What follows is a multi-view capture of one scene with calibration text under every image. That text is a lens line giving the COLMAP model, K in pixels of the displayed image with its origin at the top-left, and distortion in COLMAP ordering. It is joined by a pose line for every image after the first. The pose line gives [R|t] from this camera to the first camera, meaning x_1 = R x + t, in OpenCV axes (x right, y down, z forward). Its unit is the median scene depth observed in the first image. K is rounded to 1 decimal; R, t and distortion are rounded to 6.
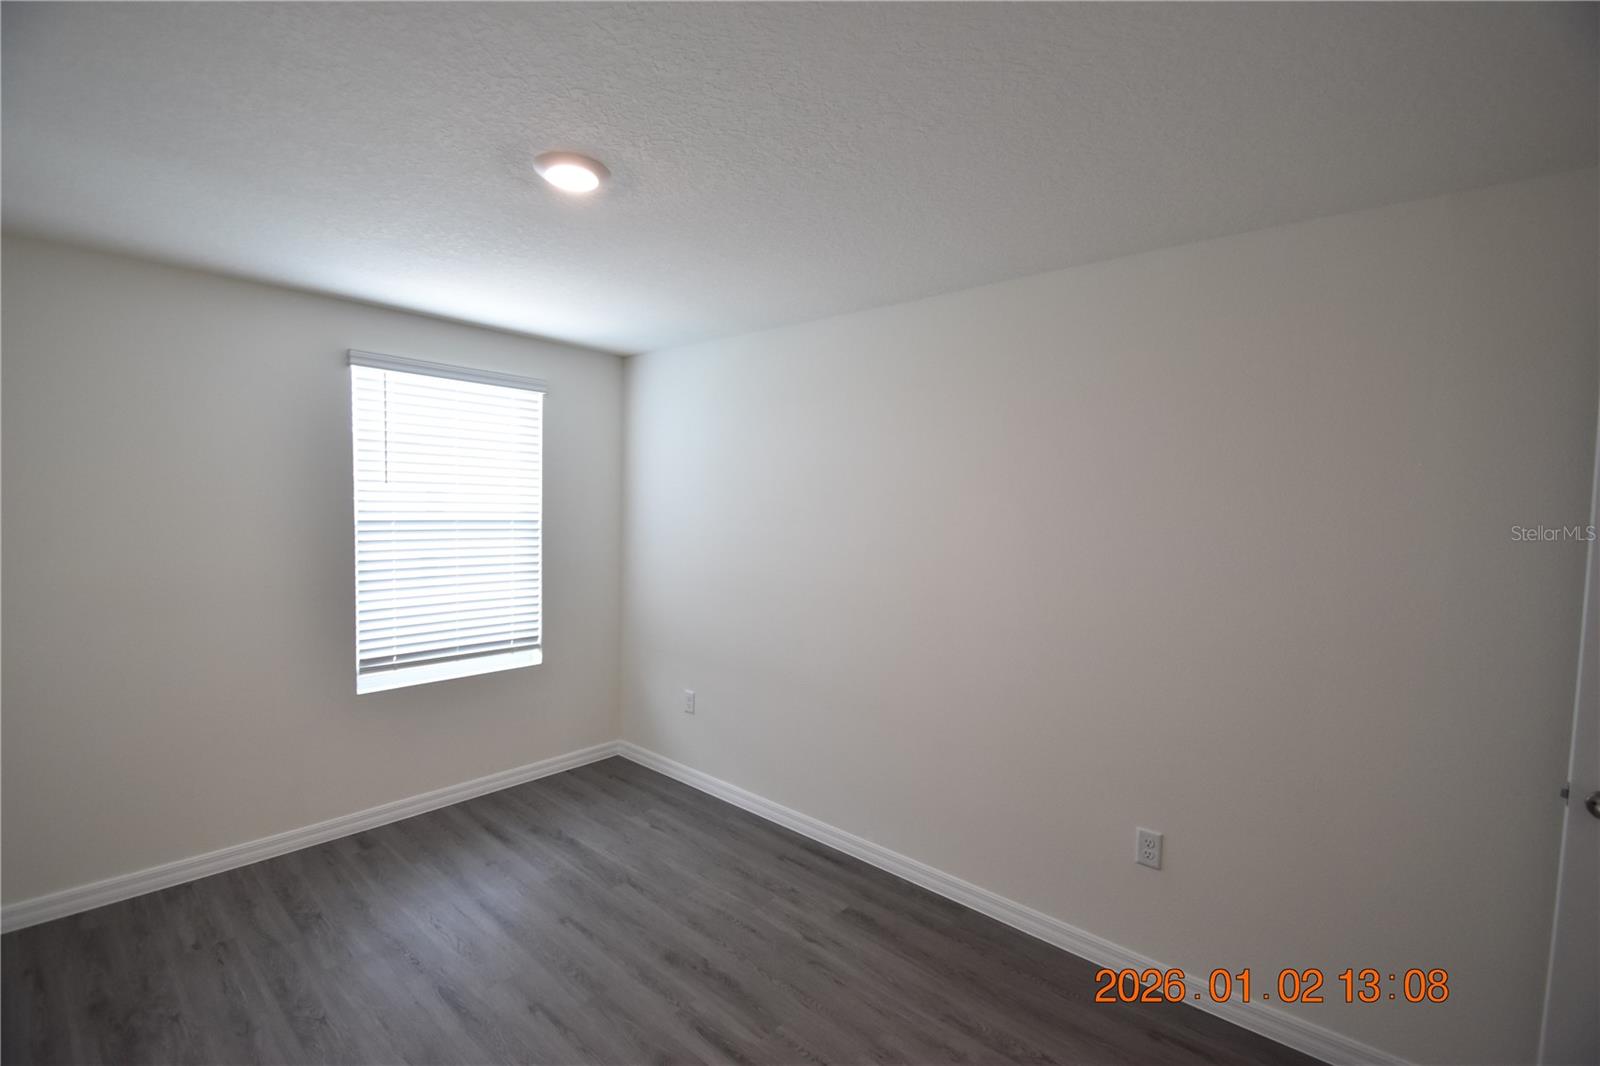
lens RADIAL K [[700.4, 0, 796.9], [0, 700.4, 539.6], [0, 0, 1]] dist [0.013631, -0.015743]
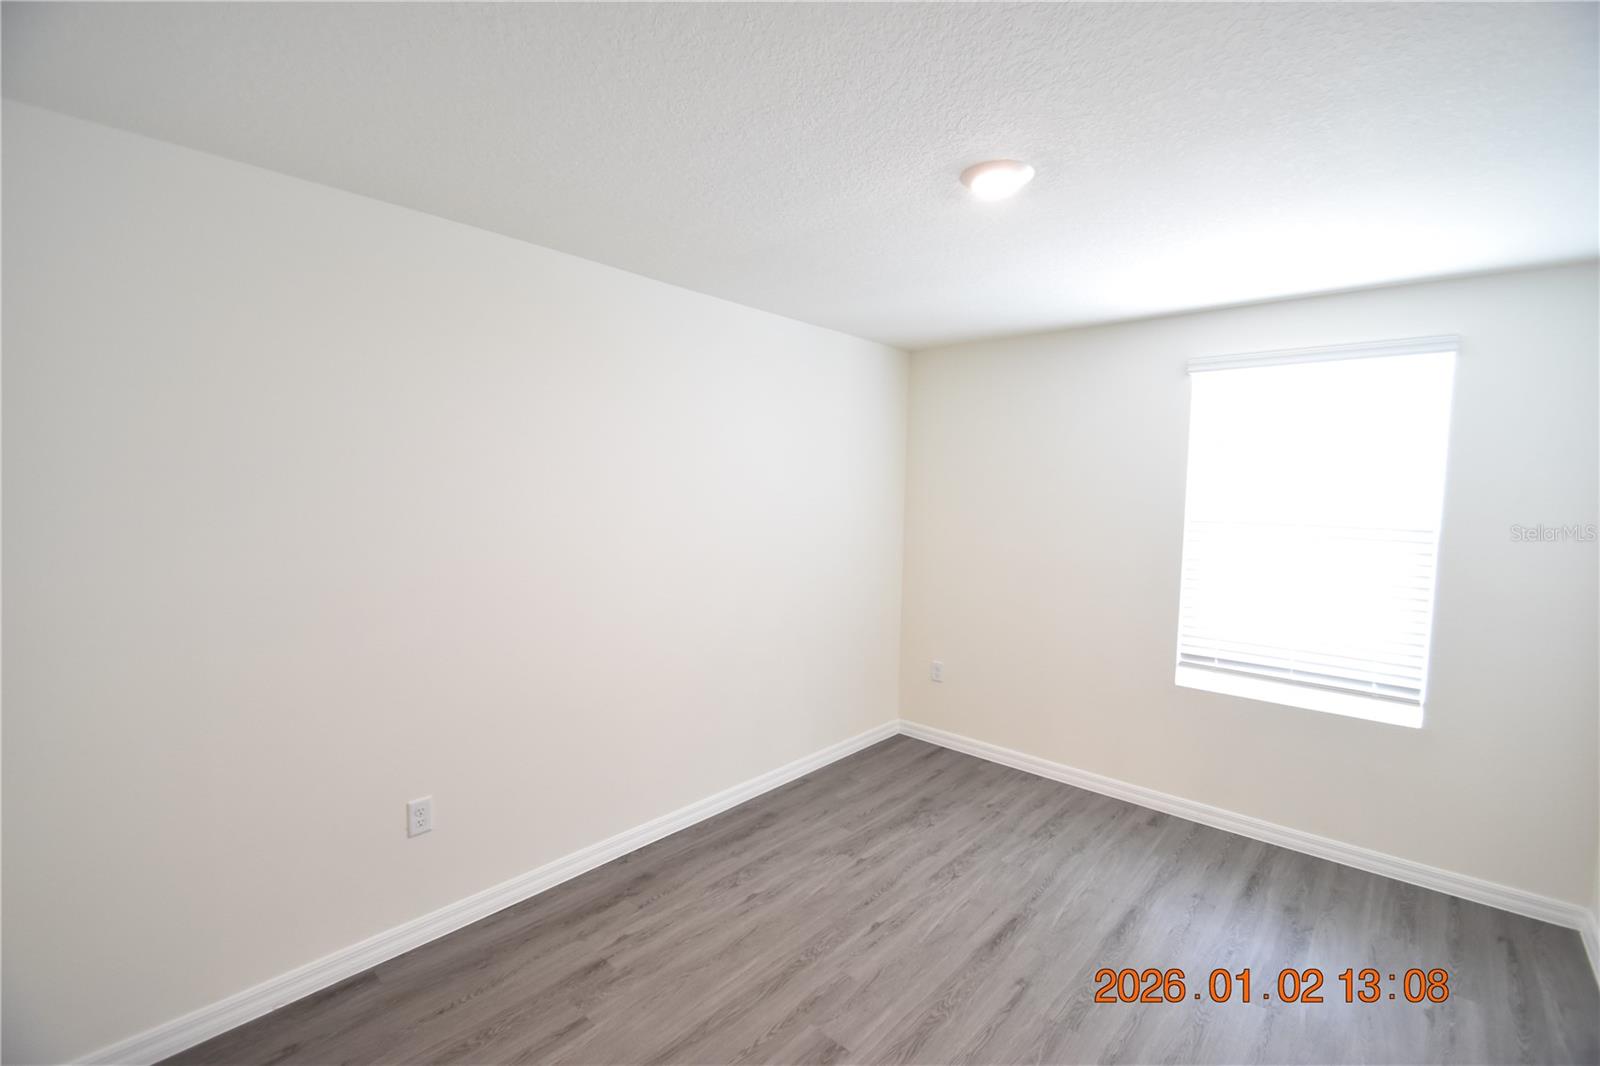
lens RADIAL K [[700.4, 0, 796.9], [0, 700.4, 539.6], [0, 0, 1]] dist [0.013631, -0.015743]
pose [[-0.001951, 0.051081, -0.998693, 0.420916], [-0.072795, 0.996038, 0.051087, -0.008959], [0.997345, 0.072799, 0.001775, 0.414315]]
